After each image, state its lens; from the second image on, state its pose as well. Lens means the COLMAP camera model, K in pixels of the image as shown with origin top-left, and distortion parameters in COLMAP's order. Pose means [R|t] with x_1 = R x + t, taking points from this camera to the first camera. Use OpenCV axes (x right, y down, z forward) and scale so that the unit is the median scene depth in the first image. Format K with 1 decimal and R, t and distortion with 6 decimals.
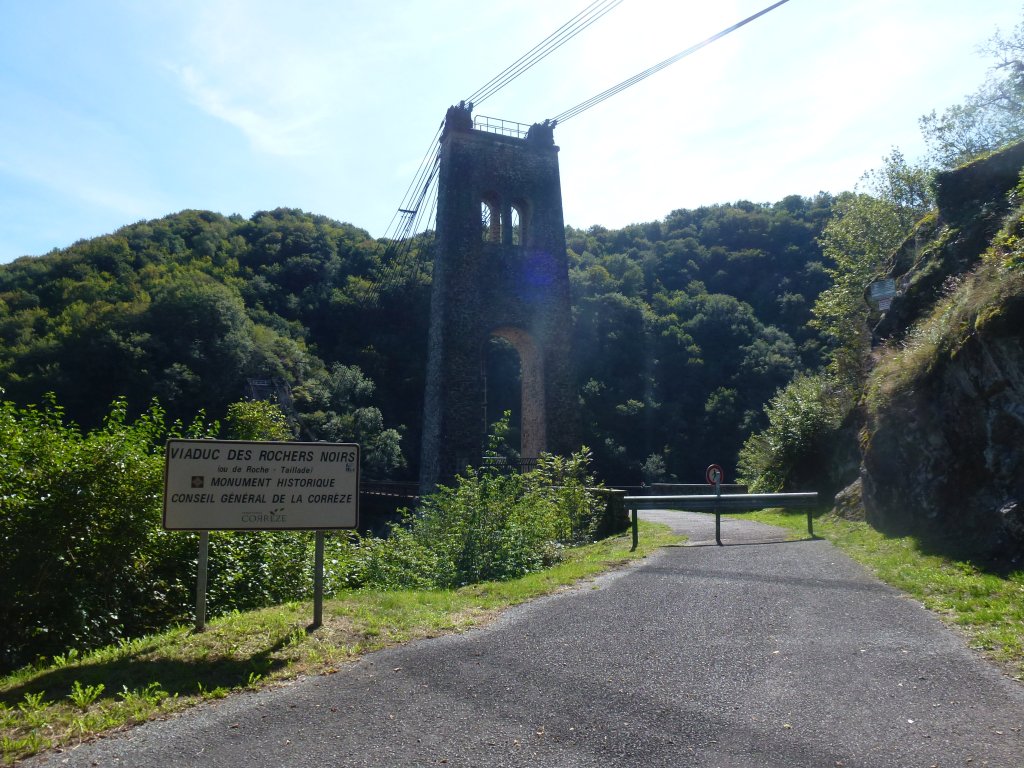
lens RADIAL K [[731.3, 0, 520.3], [0, 731.3, 387.3], [0, 0, 1]] dist [-0.058556, 0.003058]
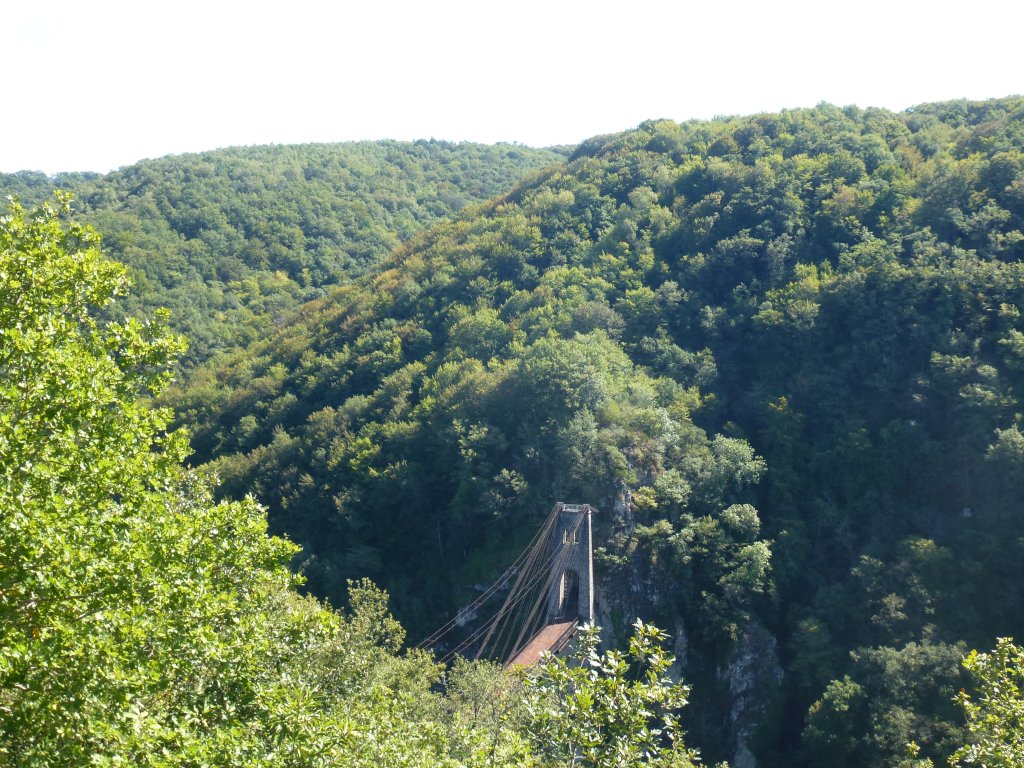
lens RADIAL K [[1303.3, 0, 513.4], [0, 1303.3, 385.5], [0, 0, 1]] dist [-0.044852, 0.000000]
pose [[0.752148, 0.075764, -0.654625, 0.465802], [0.056342, 0.982338, 0.178428, -0.329620], [0.656581, -0.171088, 0.734595, -0.152744]]
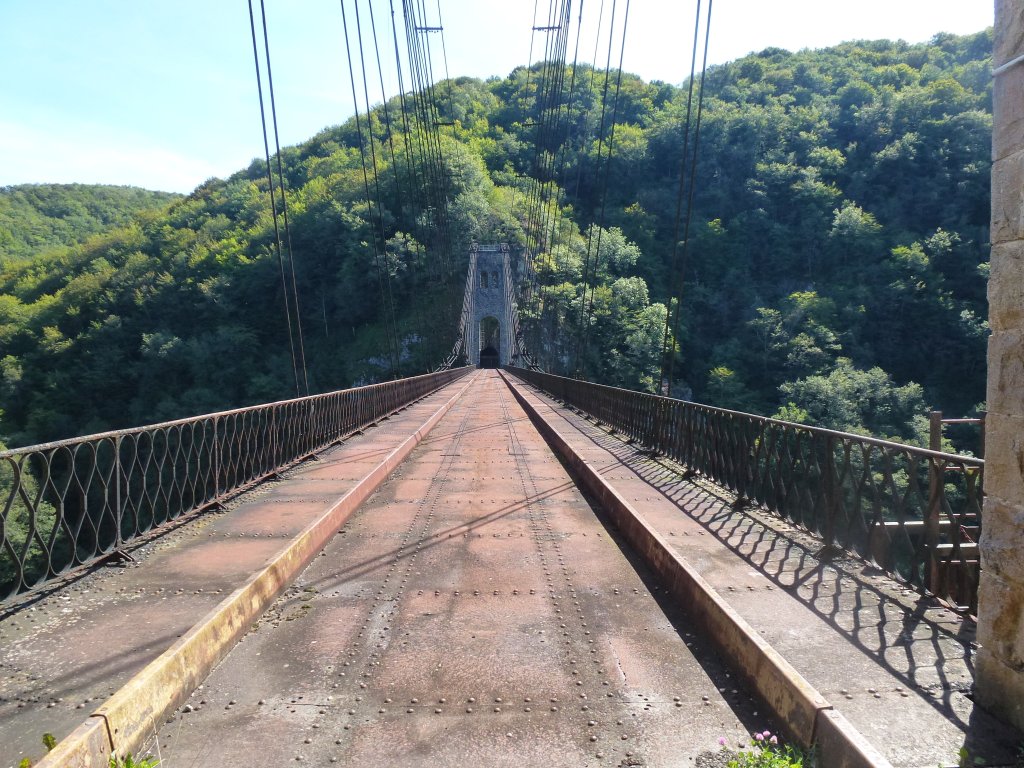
lens RADIAL K [[731.3, 0, 512.7], [0, 731.3, 393.9], [0, 0, 1]] dist [-0.058556, 0.003058]
pose [[0.915555, 0.018072, -0.401787, -0.001714], [0.047553, 0.987119, 0.152759, 0.022870], [0.399372, -0.158965, 0.902902, 0.183678]]
